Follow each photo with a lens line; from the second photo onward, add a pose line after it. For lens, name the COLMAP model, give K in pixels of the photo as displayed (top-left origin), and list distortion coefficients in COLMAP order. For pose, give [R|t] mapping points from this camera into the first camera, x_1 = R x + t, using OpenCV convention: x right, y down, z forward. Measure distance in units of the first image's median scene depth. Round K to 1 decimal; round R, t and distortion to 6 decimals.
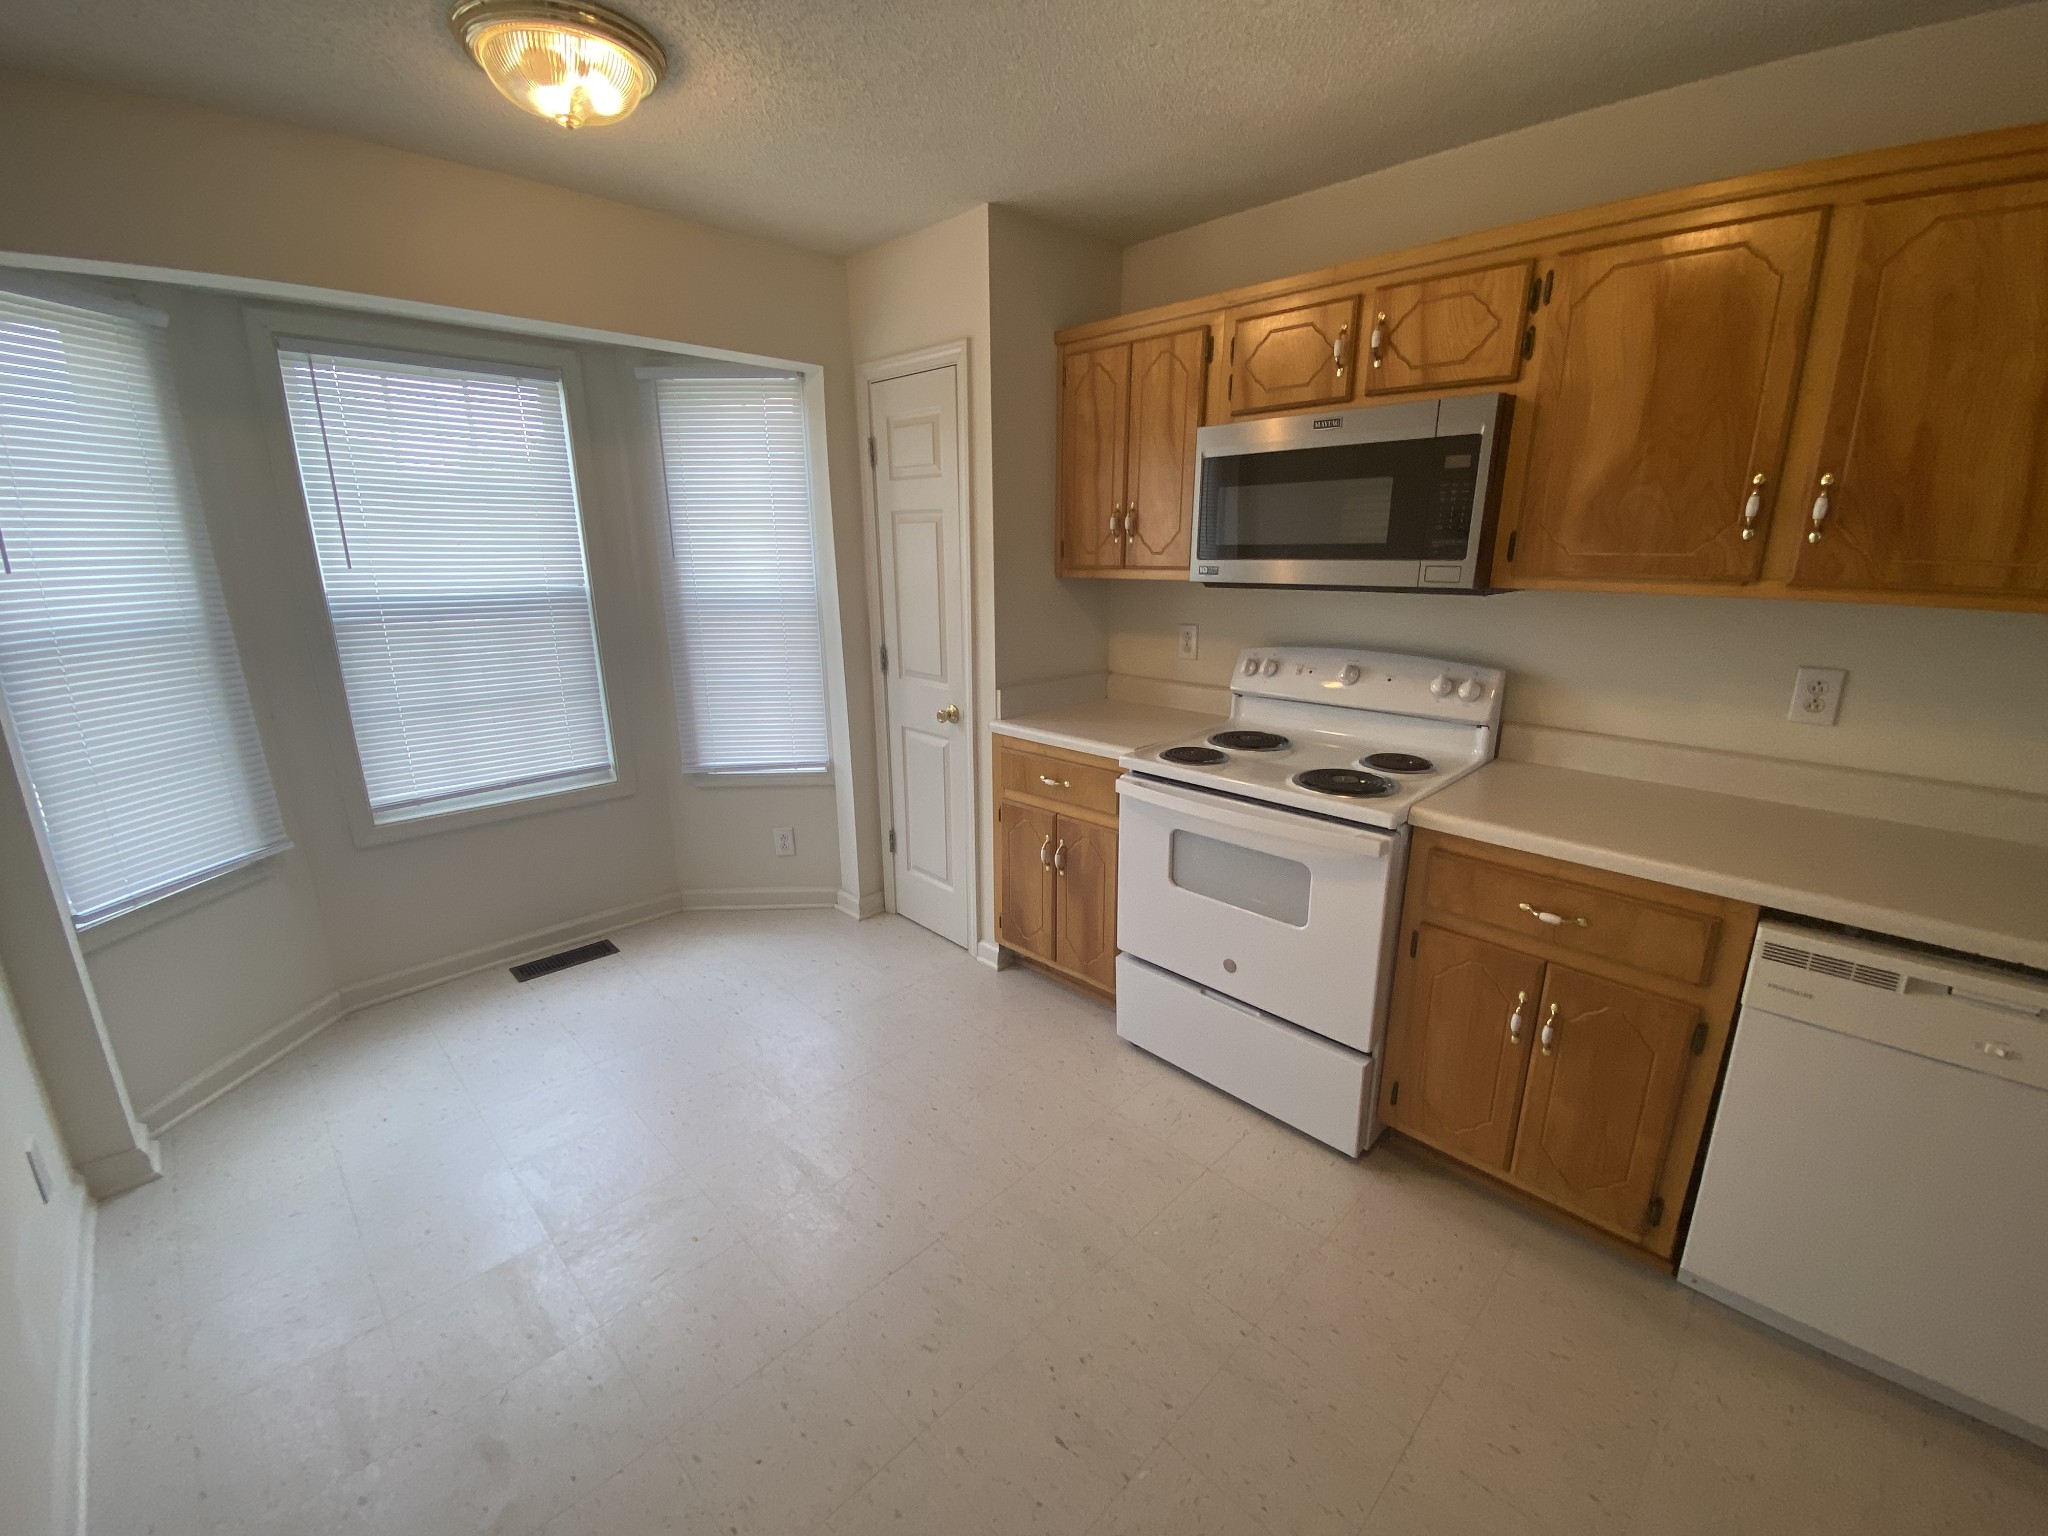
lens RADIAL K [[862.9, 0, 1024.0], [0, 862.9, 768.0], [0, 0, 1]] dist [0.075014, -0.045664]
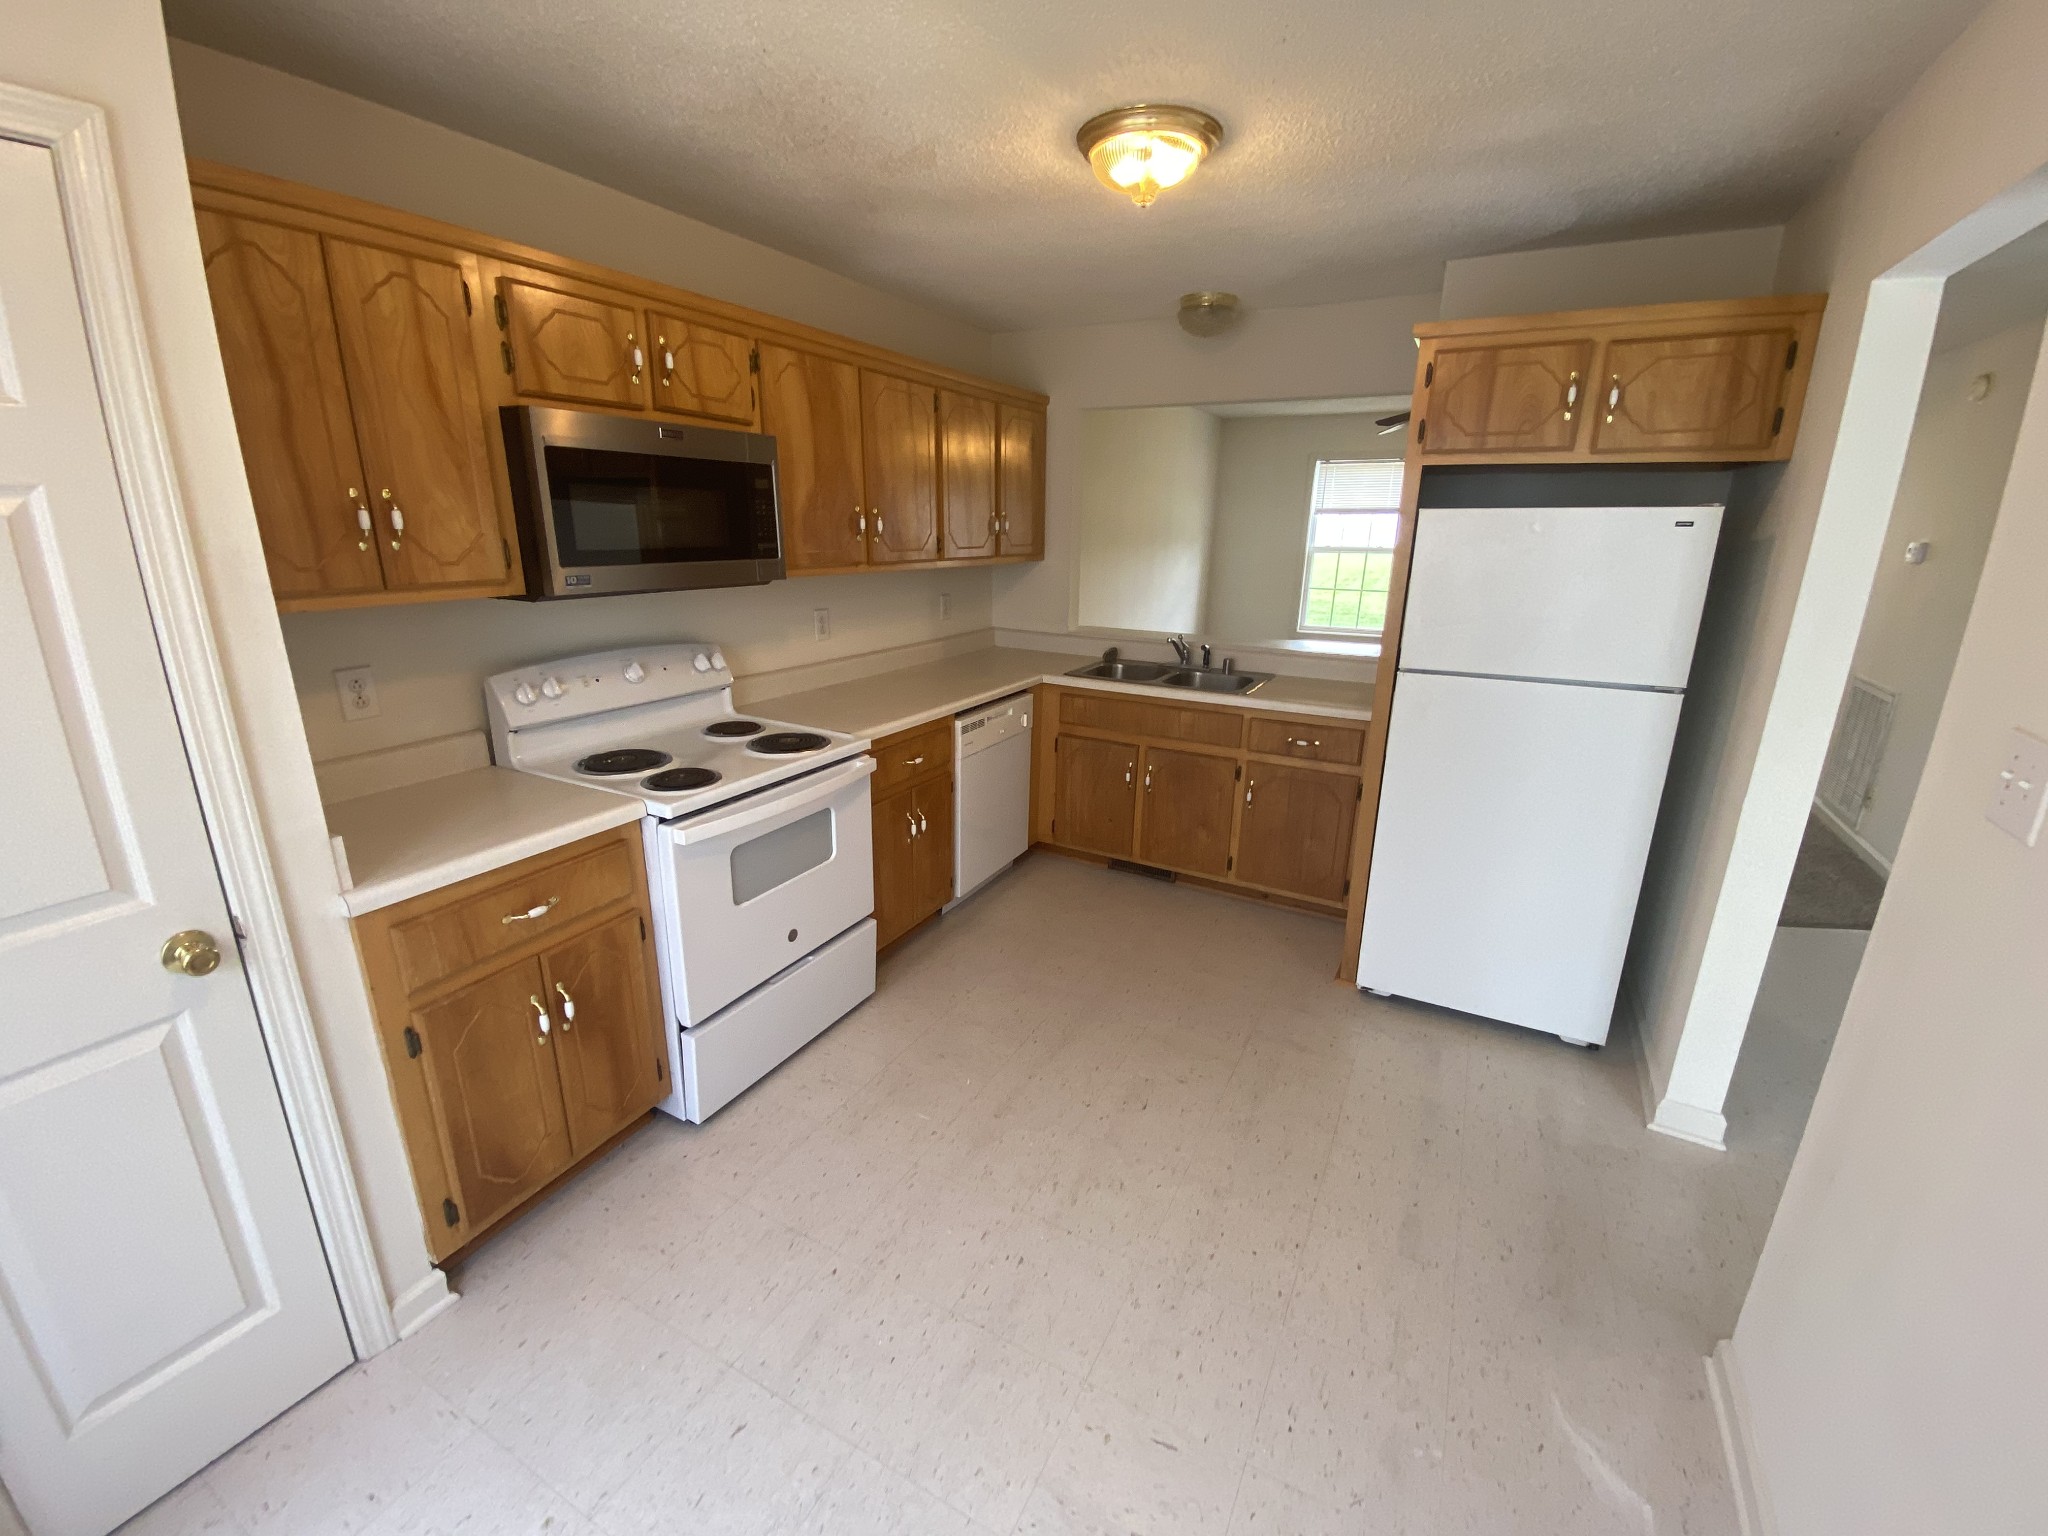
lens RADIAL K [[862.9, 0, 1024.0], [0, 862.9, 768.0], [0, 0, 1]] dist [0.075014, -0.045664]
pose [[-0.298126, -0.262210, 0.917805, -0.781577], [0.240376, 0.909918, 0.338037, -0.258775], [-0.923764, 0.321396, -0.208241, 0.878628]]
